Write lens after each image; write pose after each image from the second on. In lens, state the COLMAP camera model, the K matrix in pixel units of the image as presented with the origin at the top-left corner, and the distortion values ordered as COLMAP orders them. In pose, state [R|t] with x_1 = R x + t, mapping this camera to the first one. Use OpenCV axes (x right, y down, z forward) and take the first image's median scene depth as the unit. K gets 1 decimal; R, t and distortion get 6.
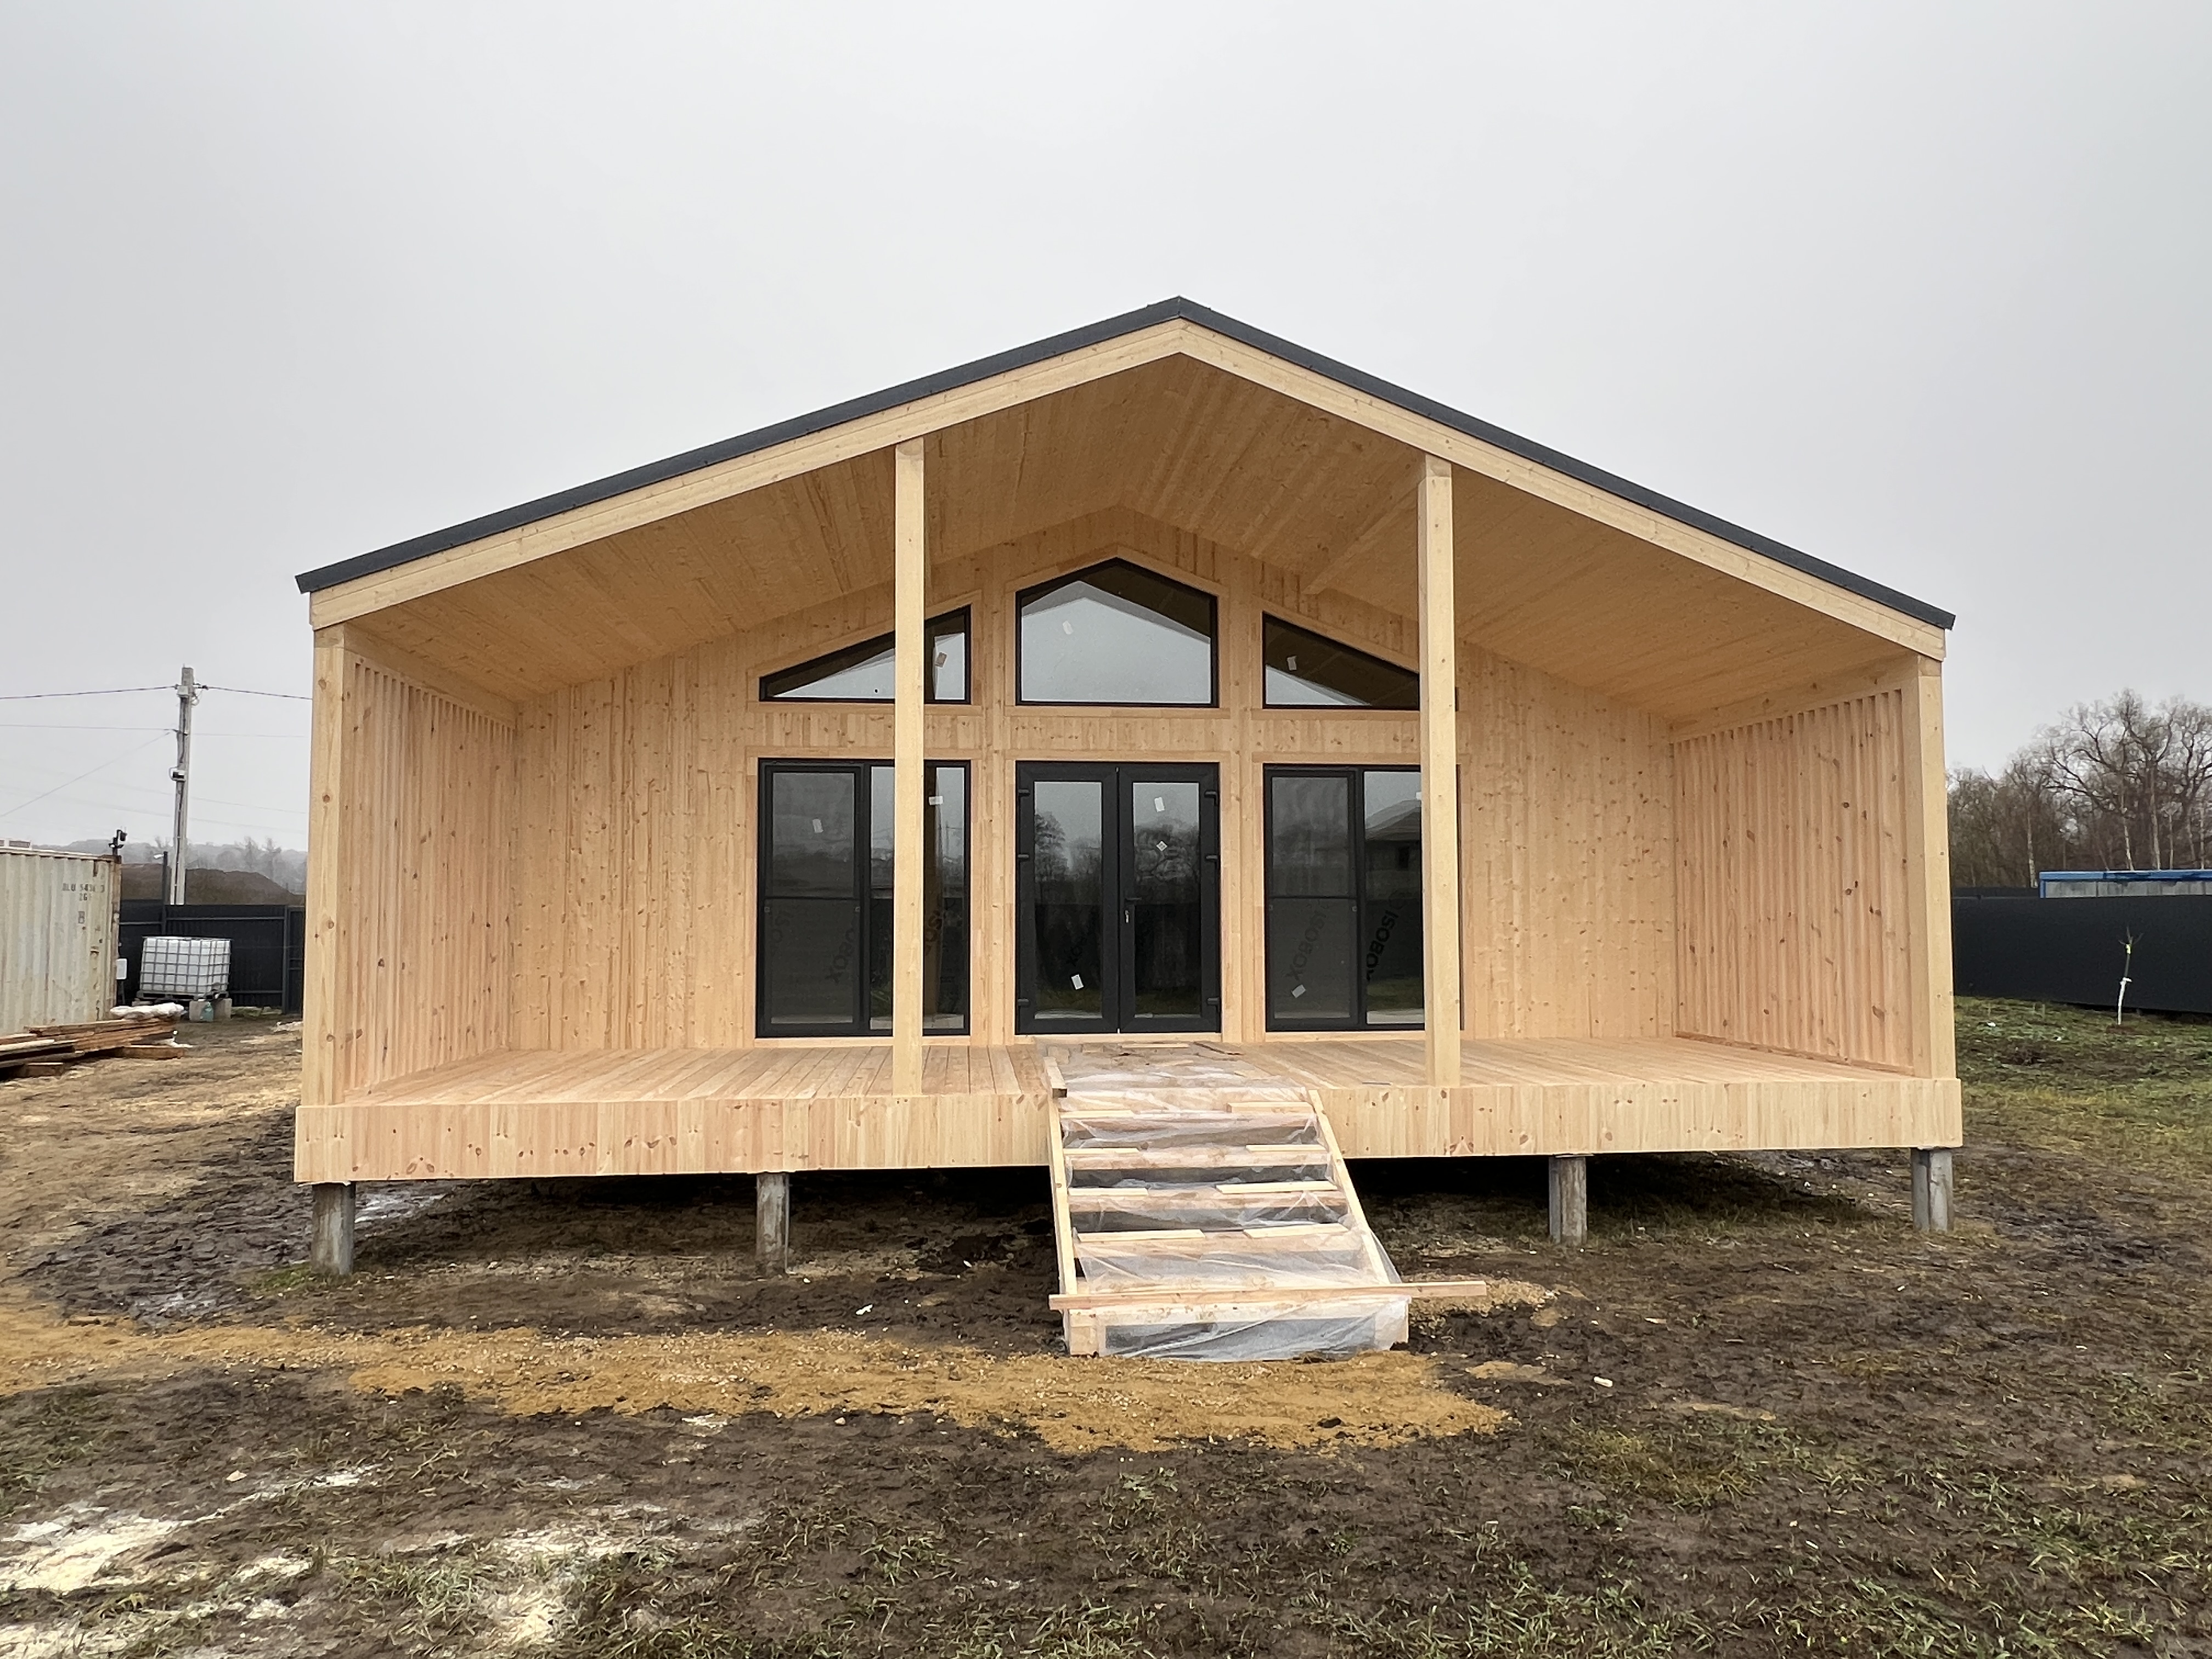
lens RADIAL K [[1384.1, 0, 1101.3], [0, 1384.1, 845.7], [0, 0, 1]] dist [-0.007013, 0.002832]
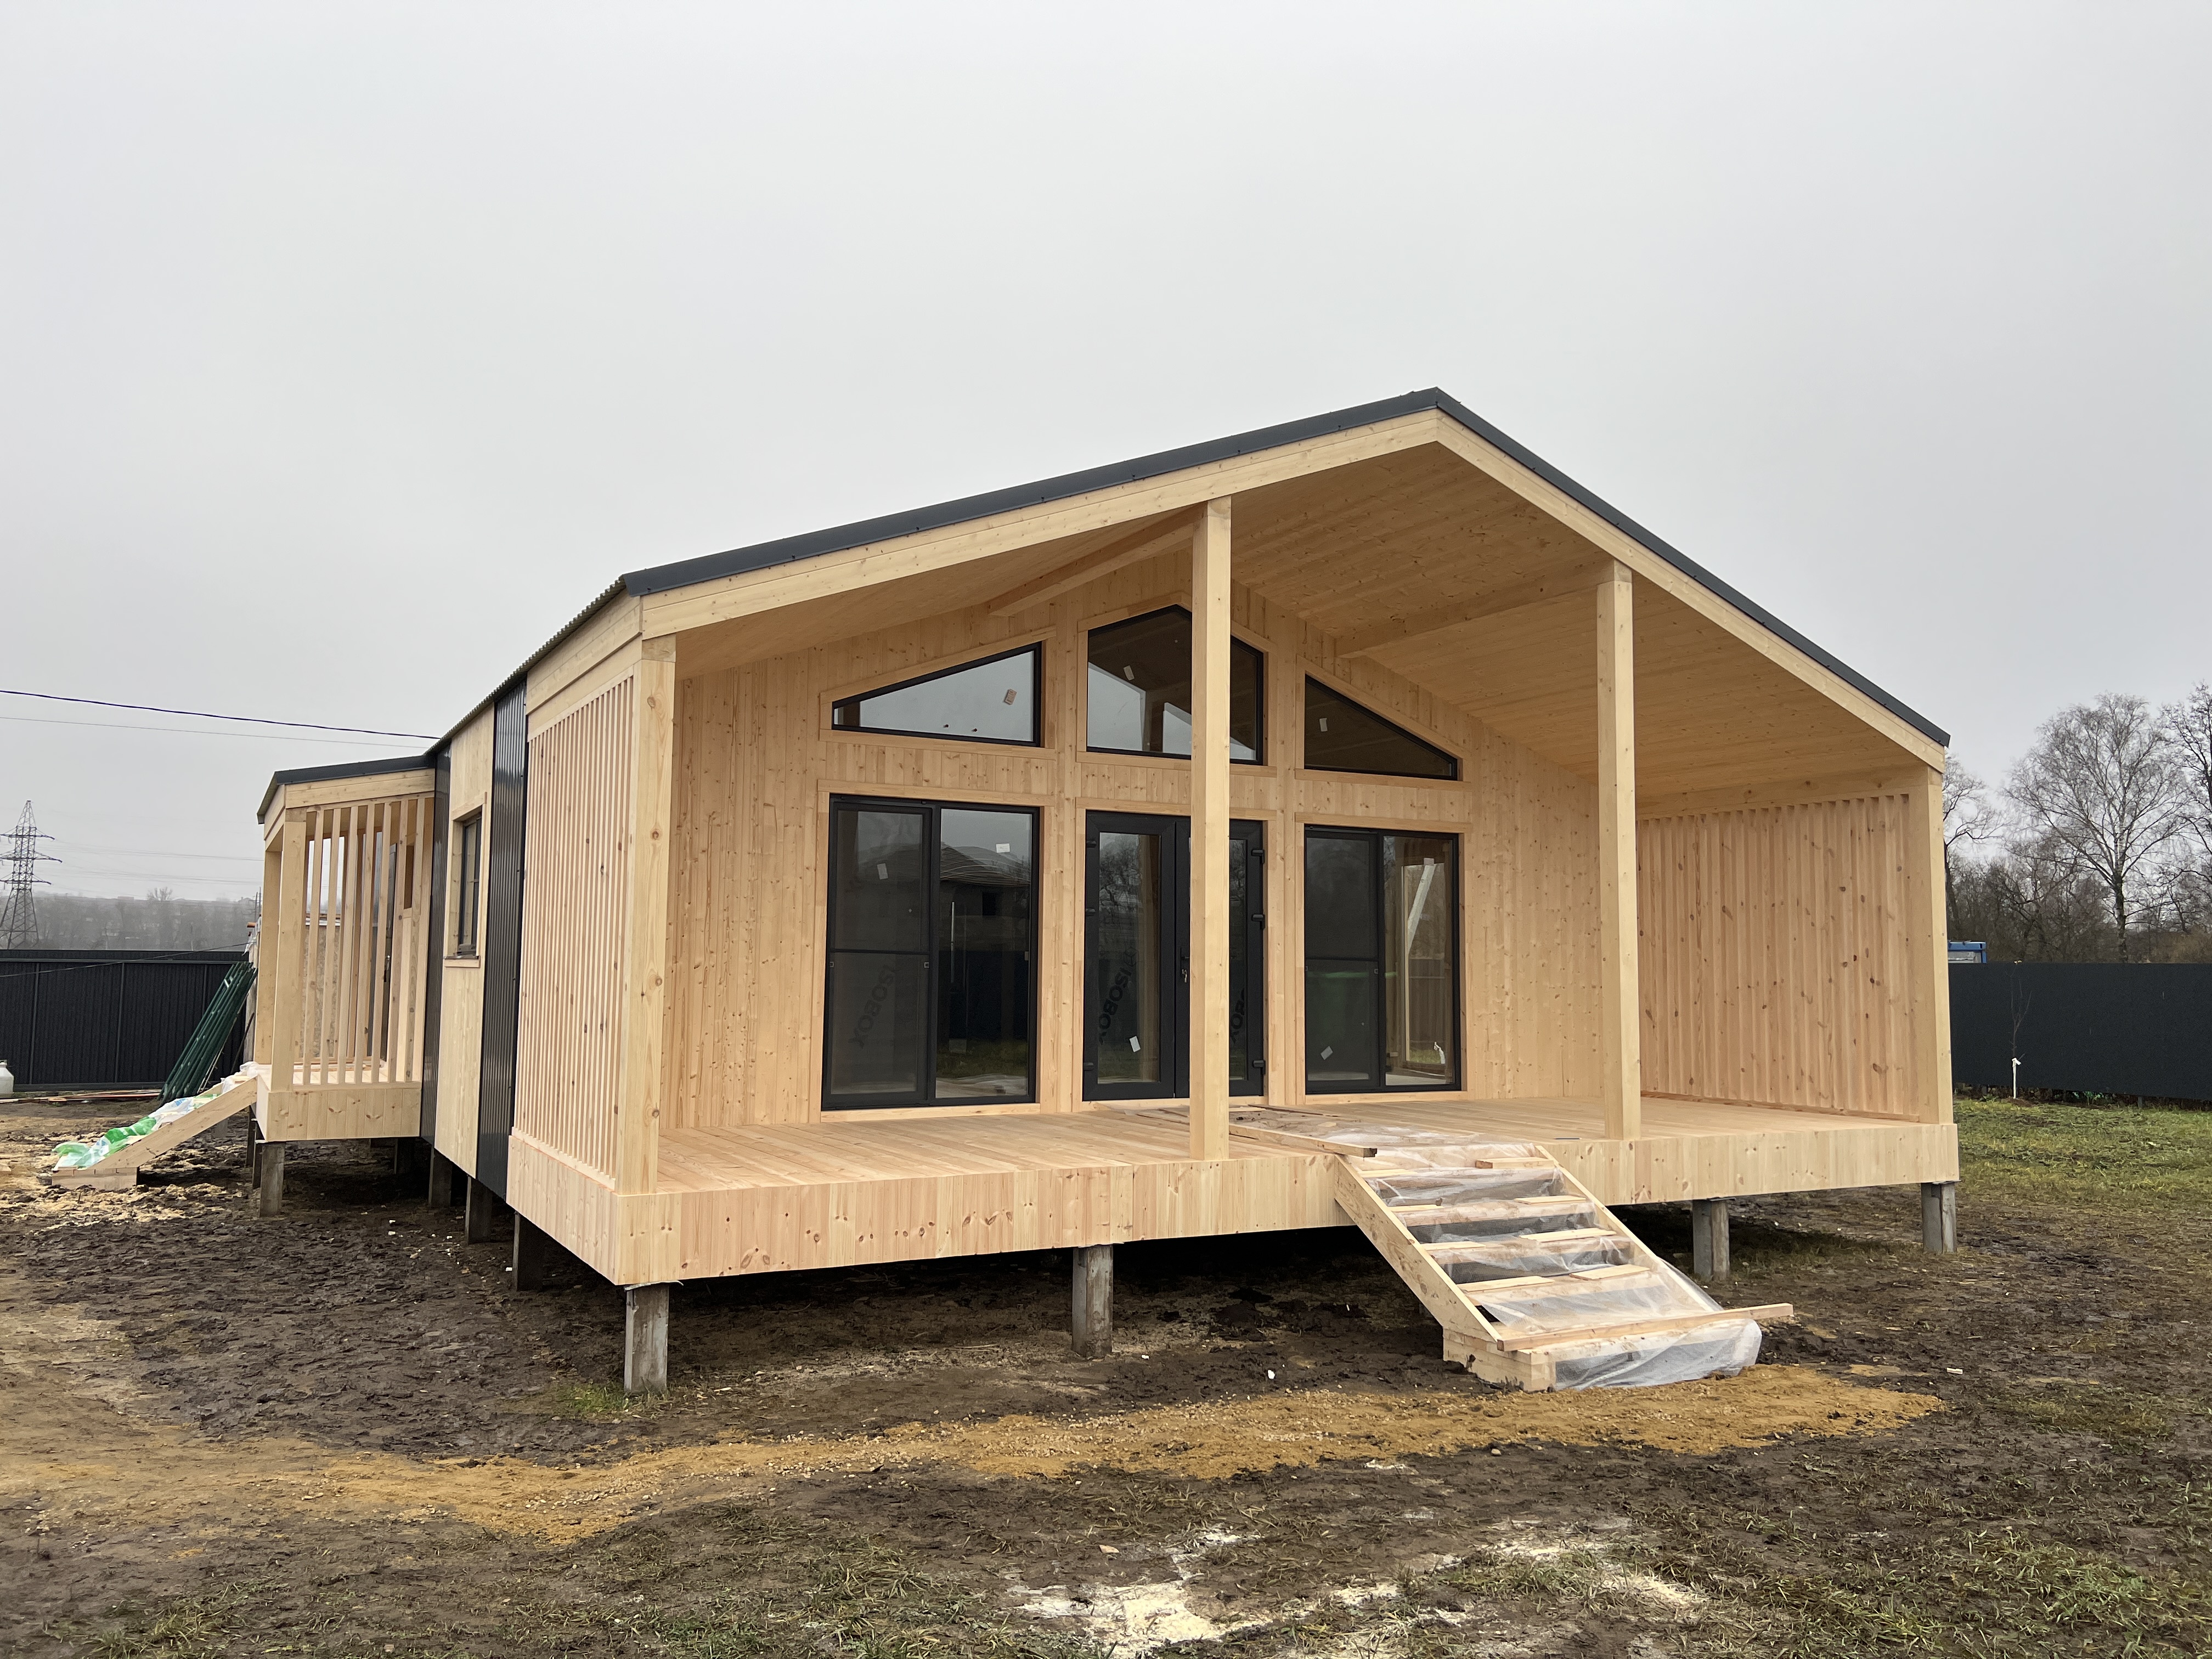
lens RADIAL K [[1658.5, 0, 1106.0], [0, 1658.5, 829.5], [0, 0, 1]] dist [0.056189, -0.065312]
pose [[0.924006, 0.044242, 0.379811, -0.576569], [-0.031577, 0.998720, -0.039515, -0.004484], [-0.381073, 0.024519, 0.924220, -0.059679]]
